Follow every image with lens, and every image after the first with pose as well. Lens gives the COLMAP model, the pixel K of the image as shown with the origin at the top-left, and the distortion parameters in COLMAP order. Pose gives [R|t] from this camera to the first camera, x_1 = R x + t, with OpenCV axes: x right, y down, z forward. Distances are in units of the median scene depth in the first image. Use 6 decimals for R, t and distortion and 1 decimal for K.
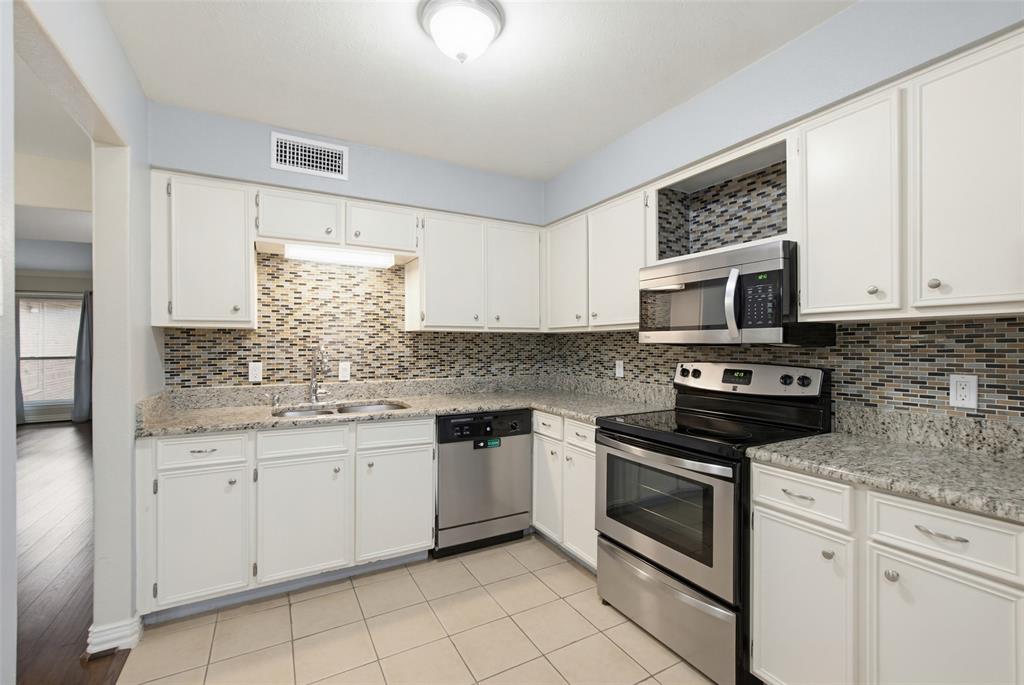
lens RADIAL K [[435.7, 0, 512.0], [0, 435.7, 342.5], [0, 0, 1]] dist [-0.014379, 0.009288]
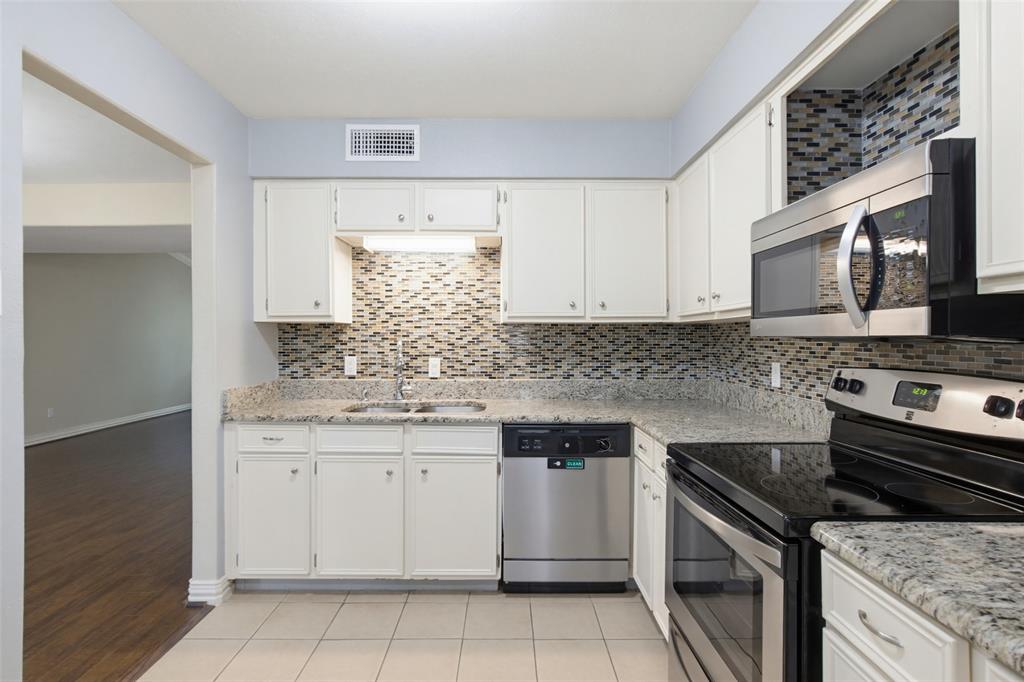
lens RADIAL K [[507.7, 0, 512.6], [0, 507.7, 338.9], [0, 0, 1]] dist [-0.001820, 0.002092]
pose [[0.881554, 0.000471, -0.472082, 0.308871], [0.001428, 0.999992, 0.003663, 0.001489], [0.472080, -0.003903, 0.881547, 0.142740]]
